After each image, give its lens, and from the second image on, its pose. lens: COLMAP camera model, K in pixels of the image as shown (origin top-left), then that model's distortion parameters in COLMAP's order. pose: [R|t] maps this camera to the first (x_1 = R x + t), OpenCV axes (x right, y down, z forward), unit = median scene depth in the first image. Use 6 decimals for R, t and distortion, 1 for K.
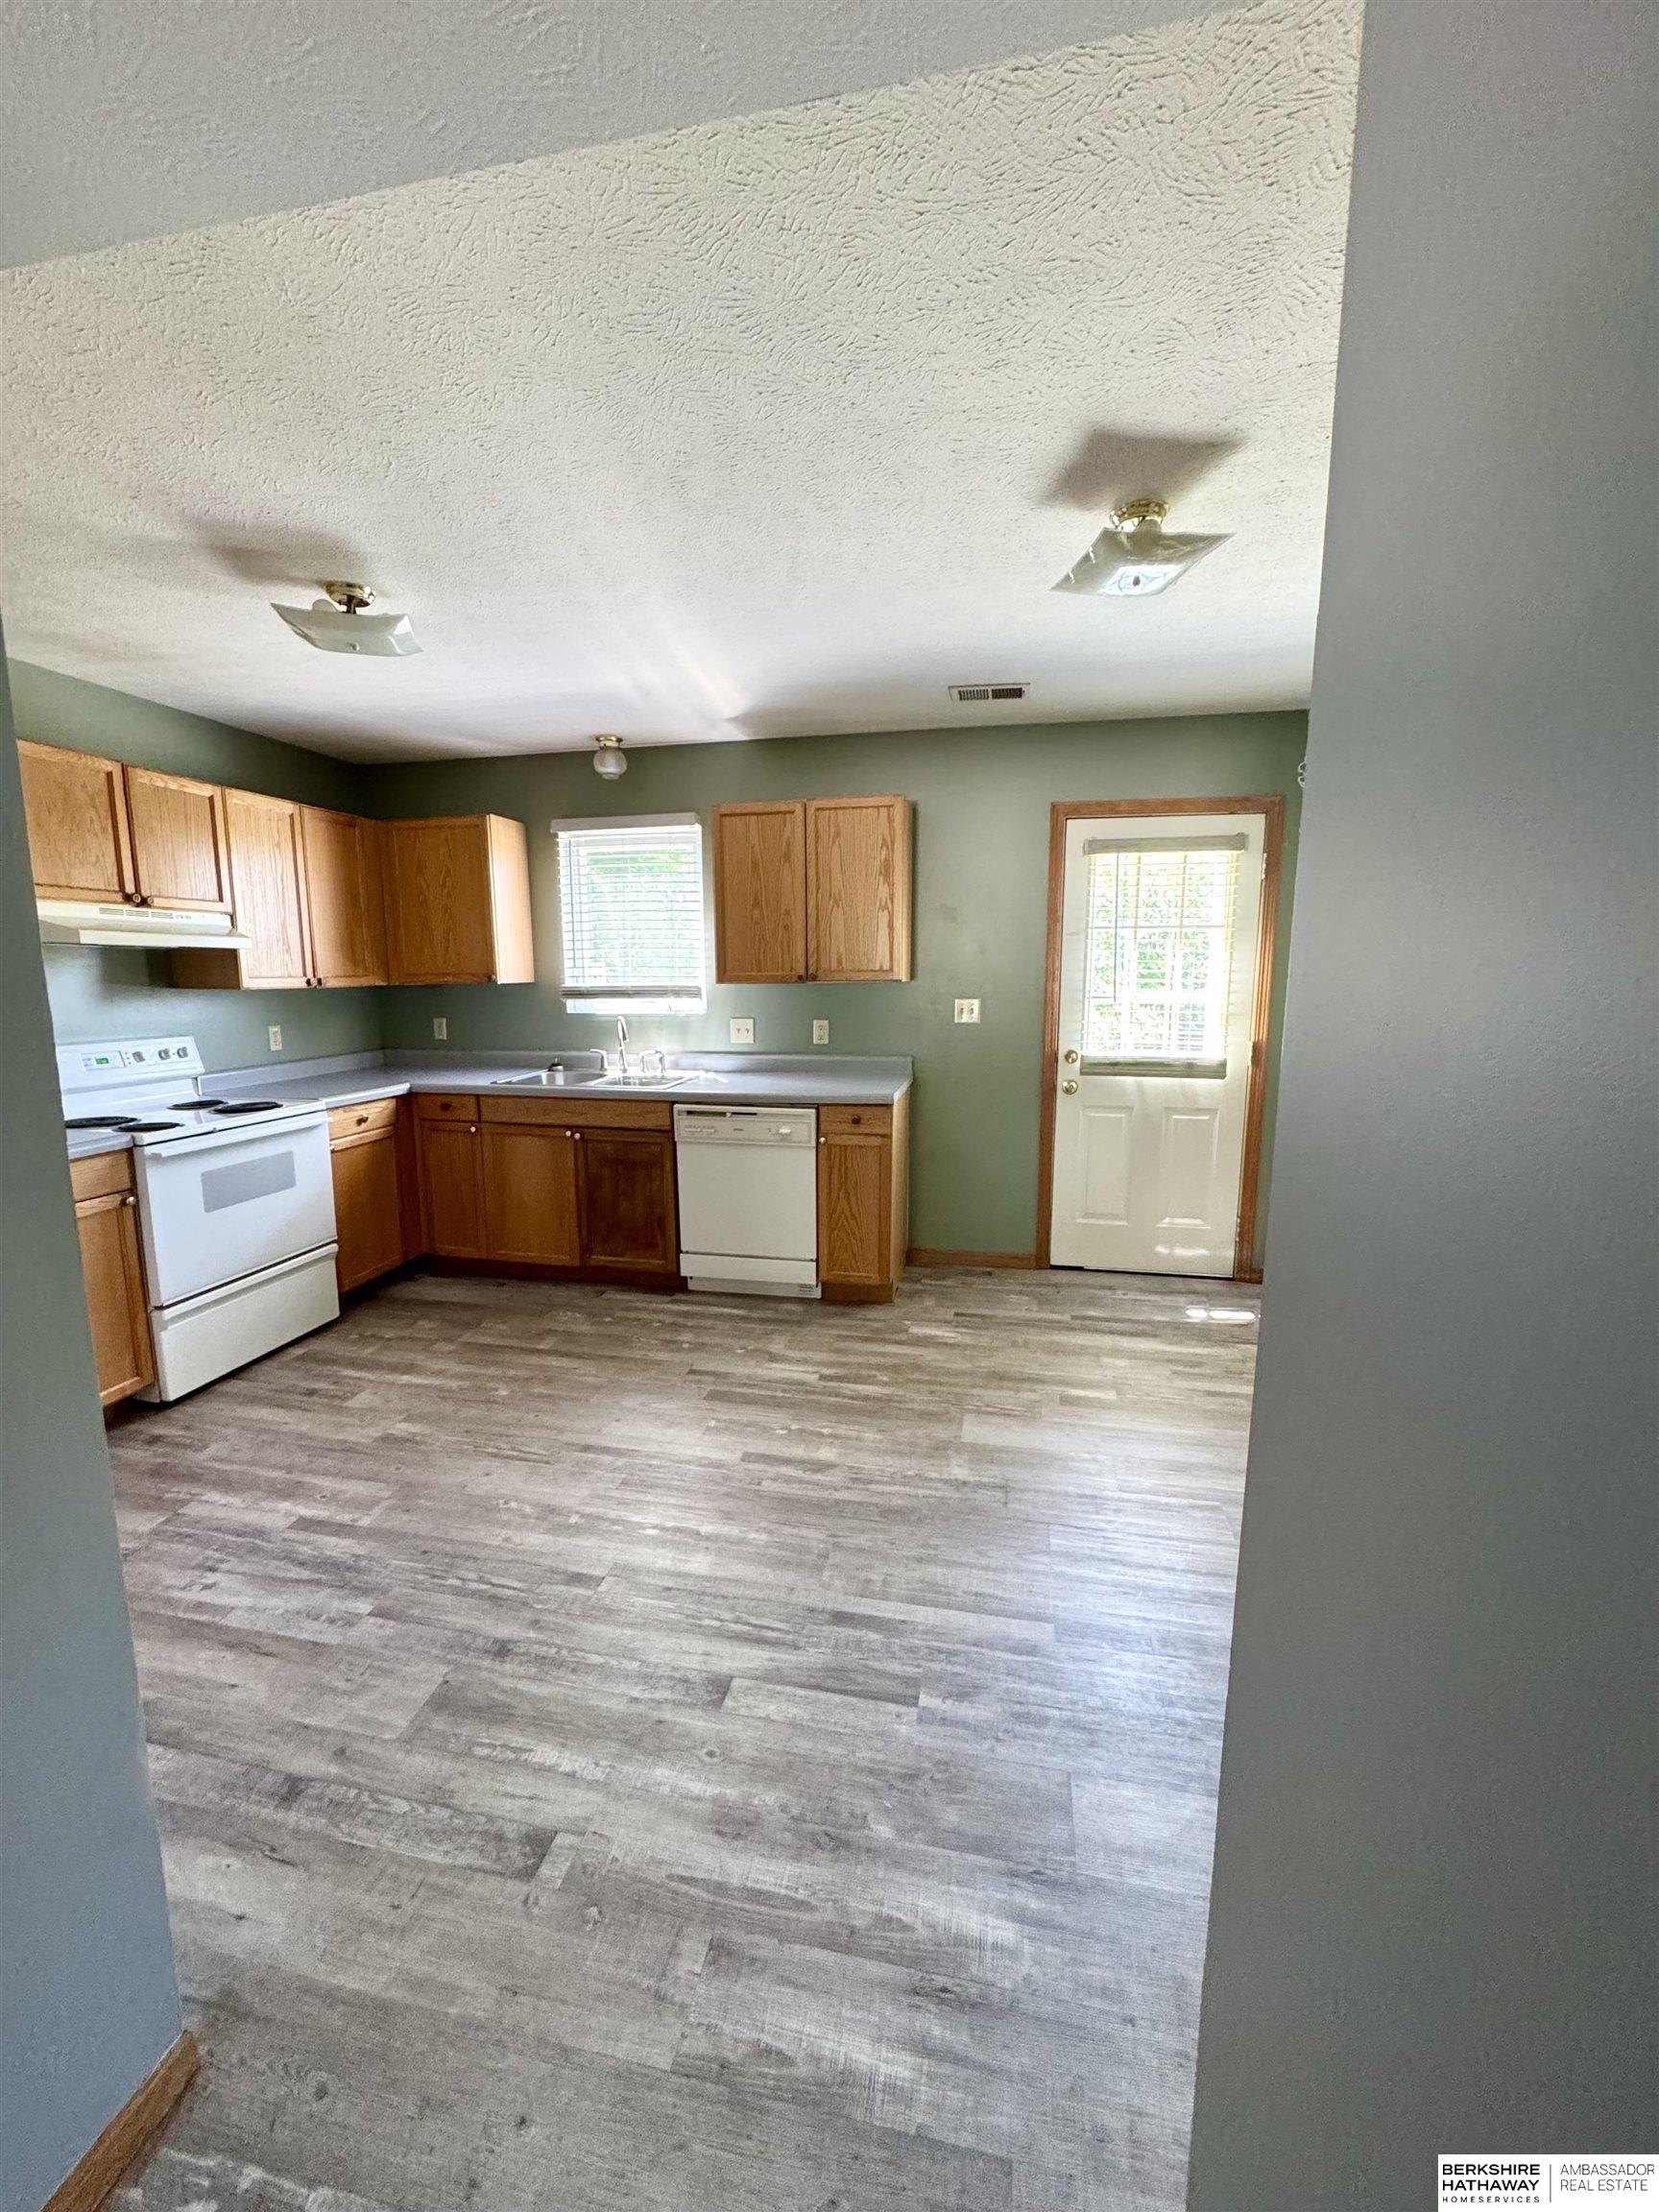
lens RADIAL K [[886.8, 0, 825.6], [0, 886.8, 1105.9], [0, 0, 1]] dist [-0.002803, 0.000048]
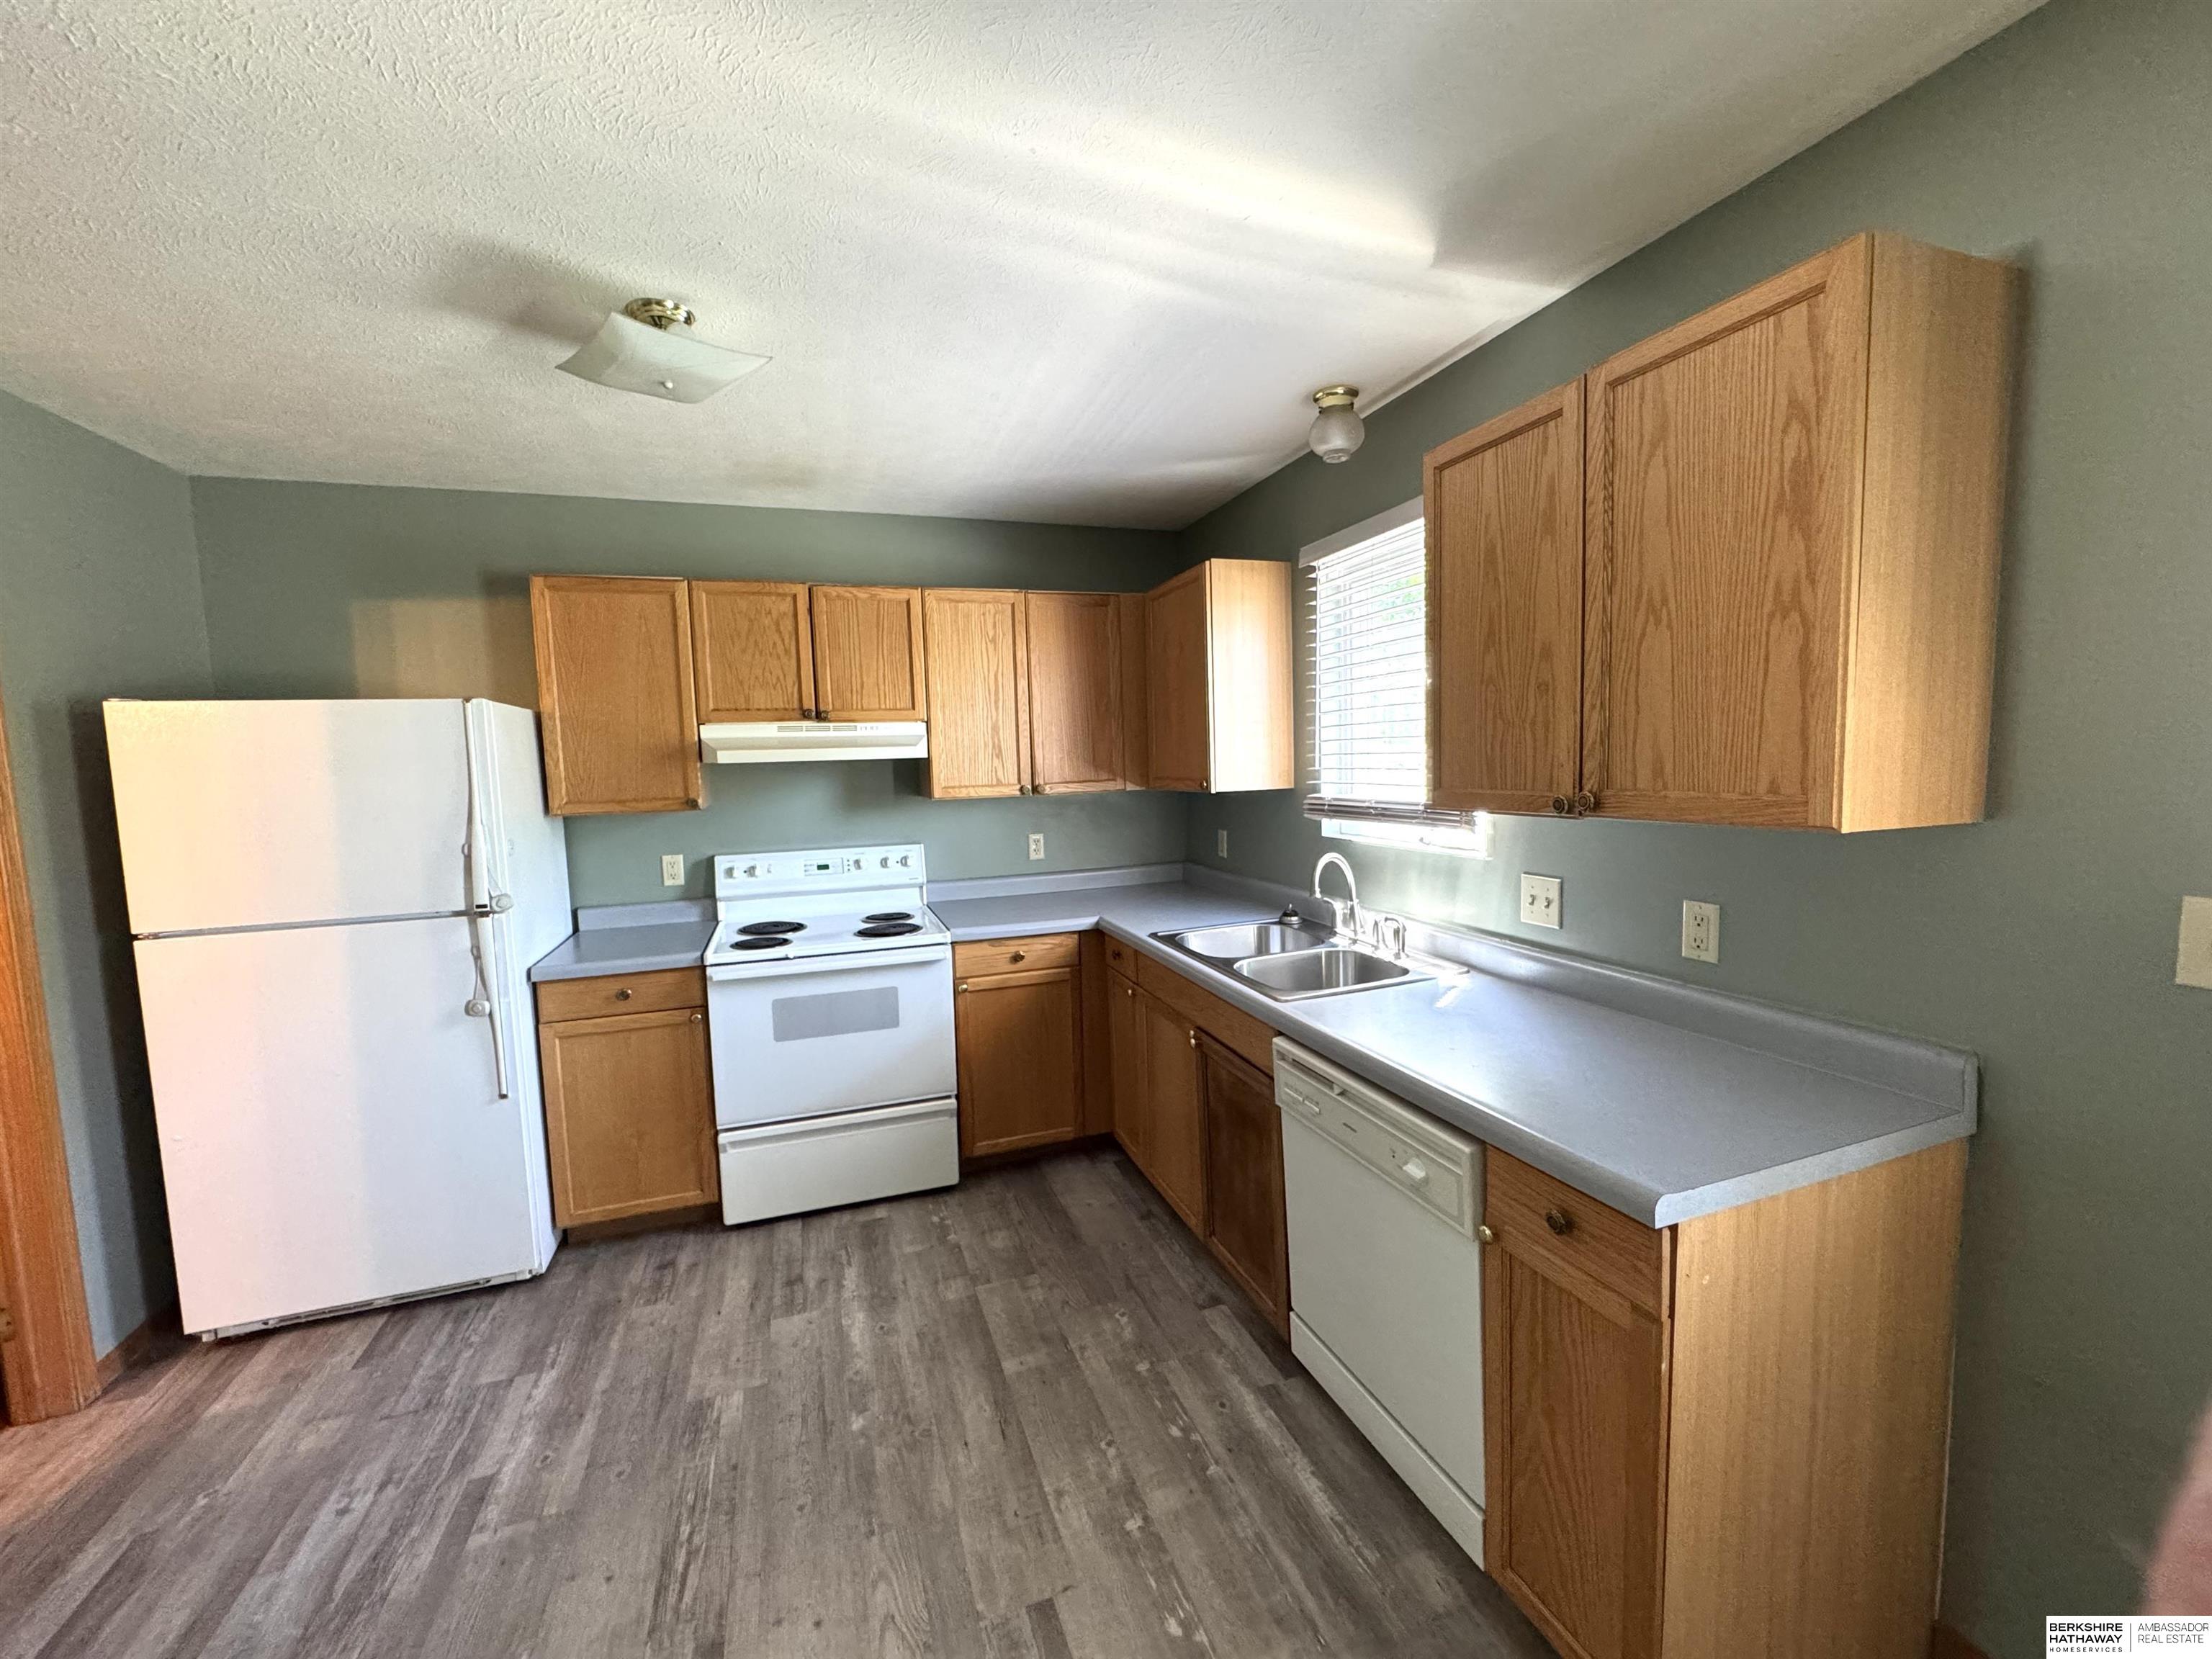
lens RADIAL K [[886.8, 0, 1106.5], [0, 886.8, 831.2], [0, 0, 1]] dist [-0.002803, 0.000048]
pose [[0.520149, 0.063448, -0.851716, 0.249851], [-0.102512, 0.994665, 0.011492, -0.134656], [0.847901, 0.081334, 0.523878, 0.703255]]
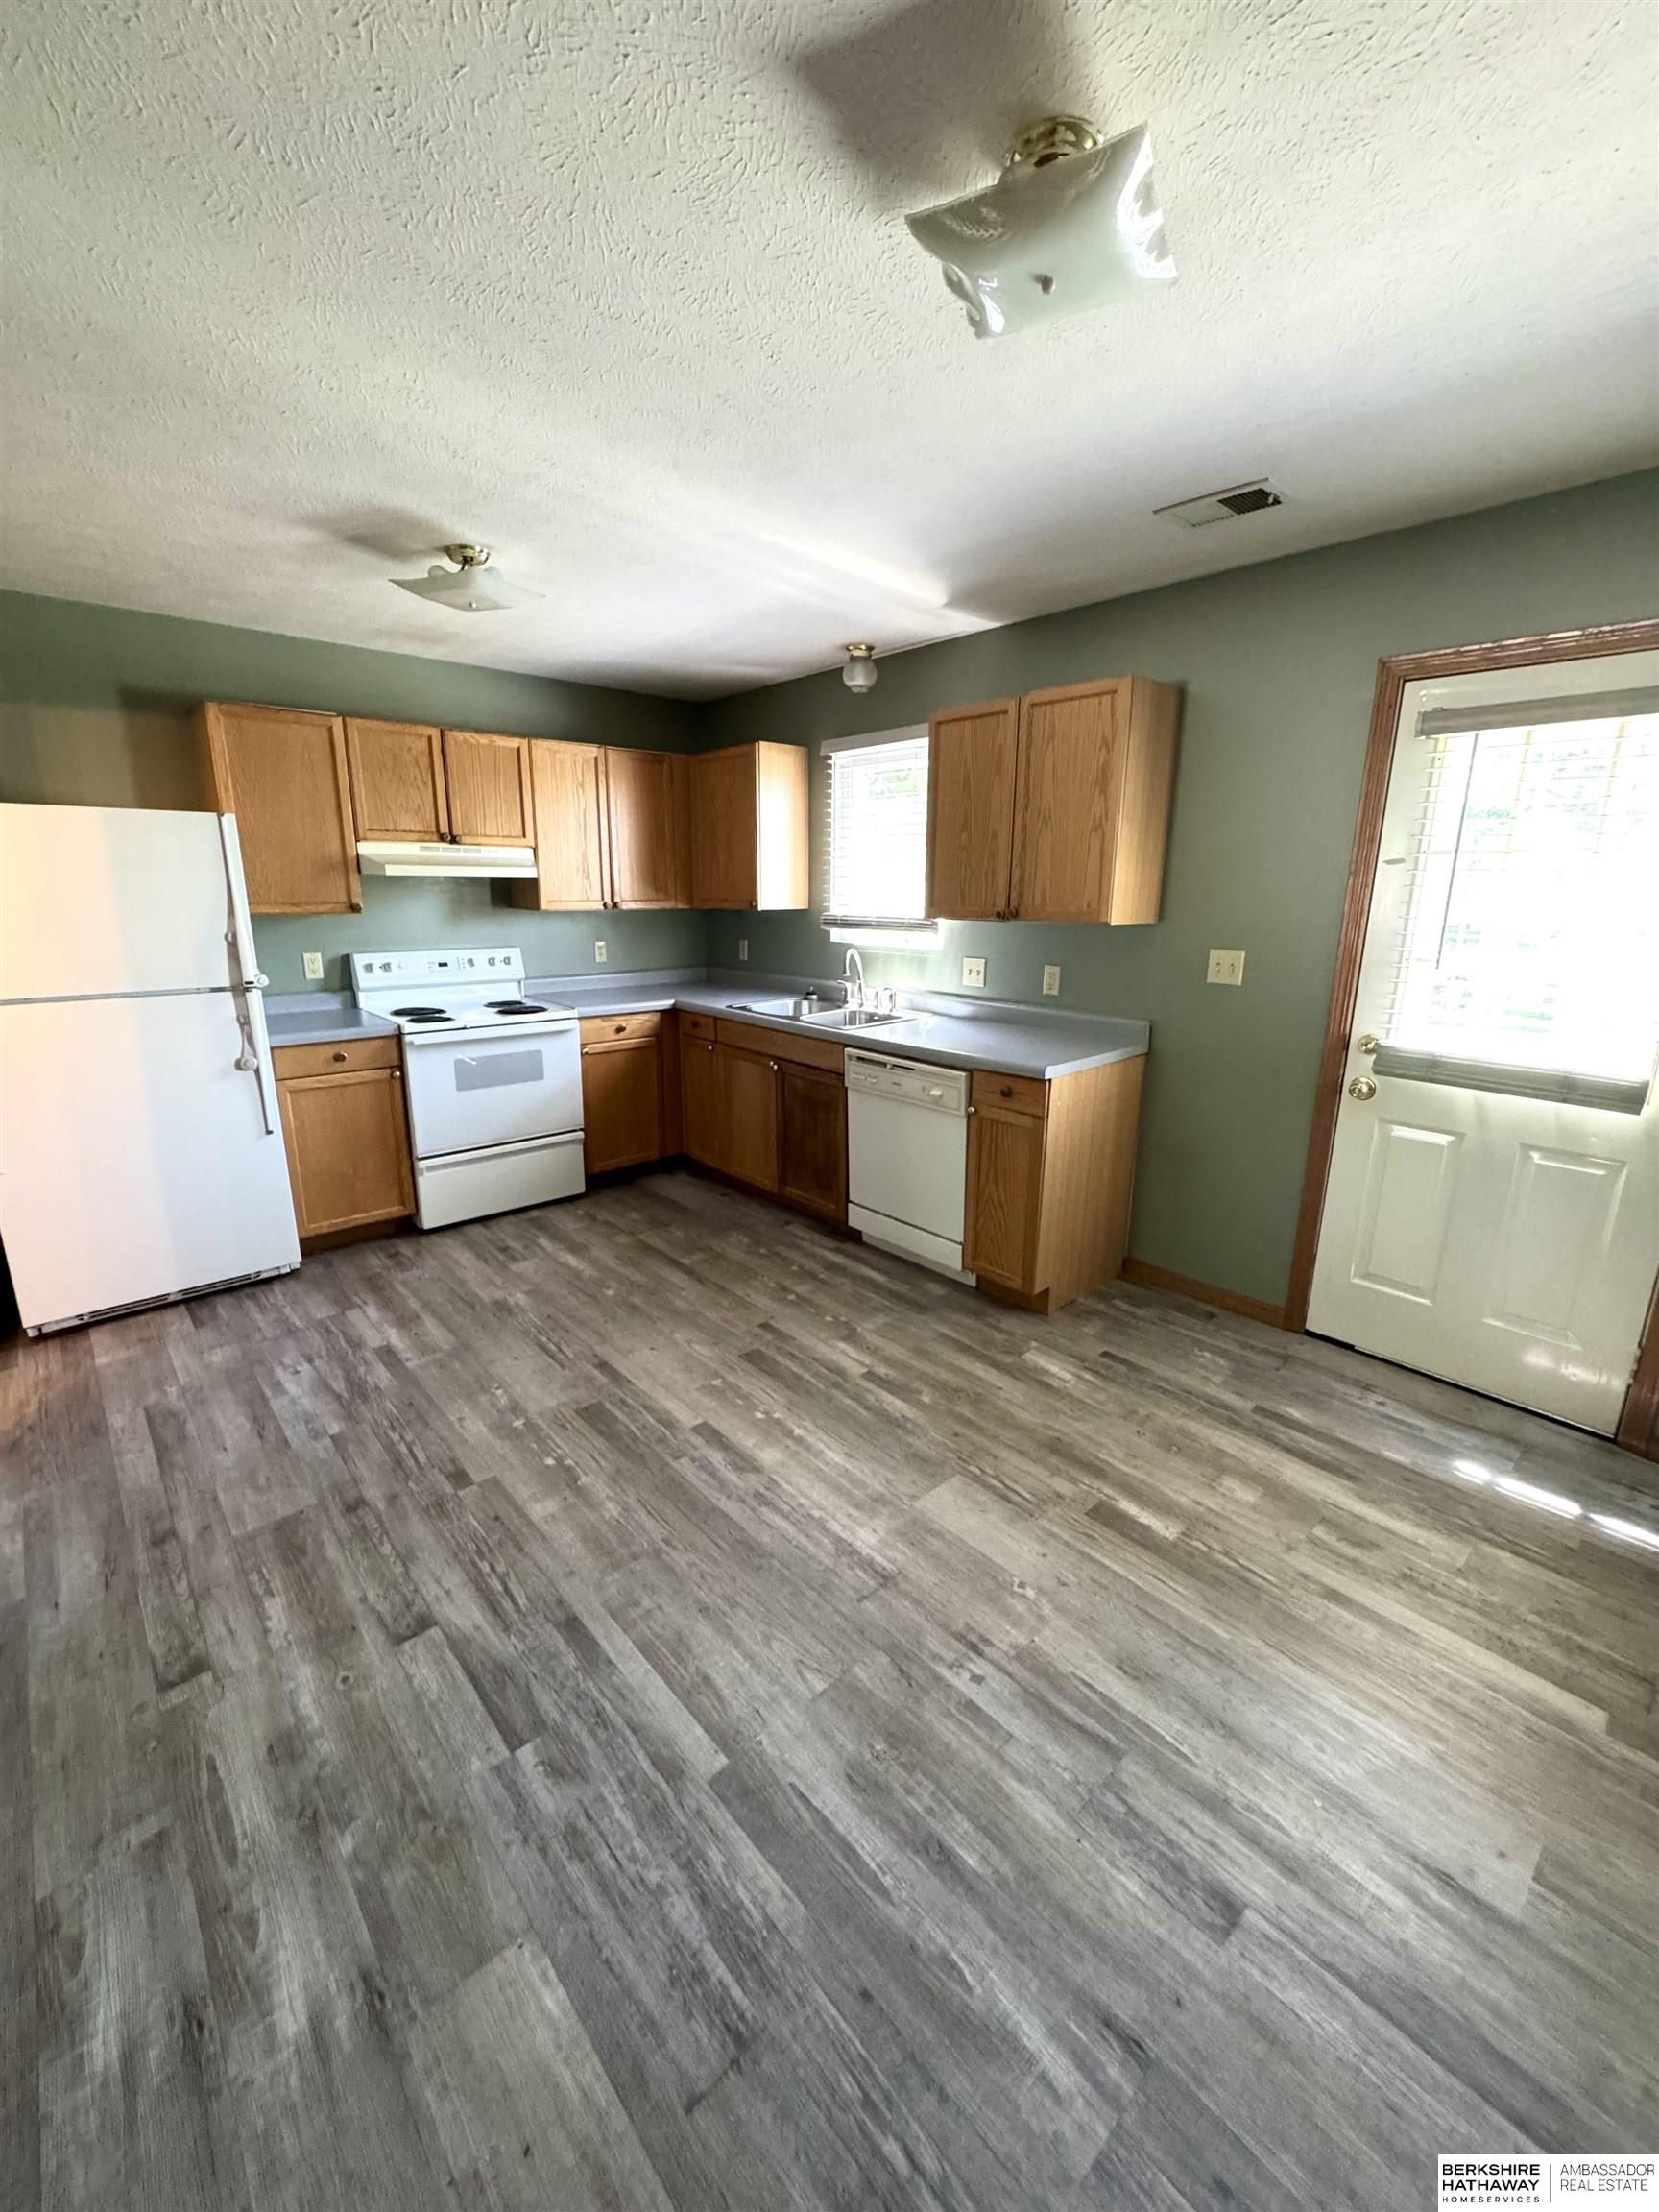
lens RADIAL K [[886.8, 0, 827.0], [0, 886.8, 1103.2], [0, 0, 1]] dist [-0.002803, 0.000048]
pose [[0.807867, 0.153055, -0.569144, 0.402888], [-0.101435, 0.987389, 0.121549, -0.062472], [0.580570, -0.040464, 0.813204, 0.247624]]
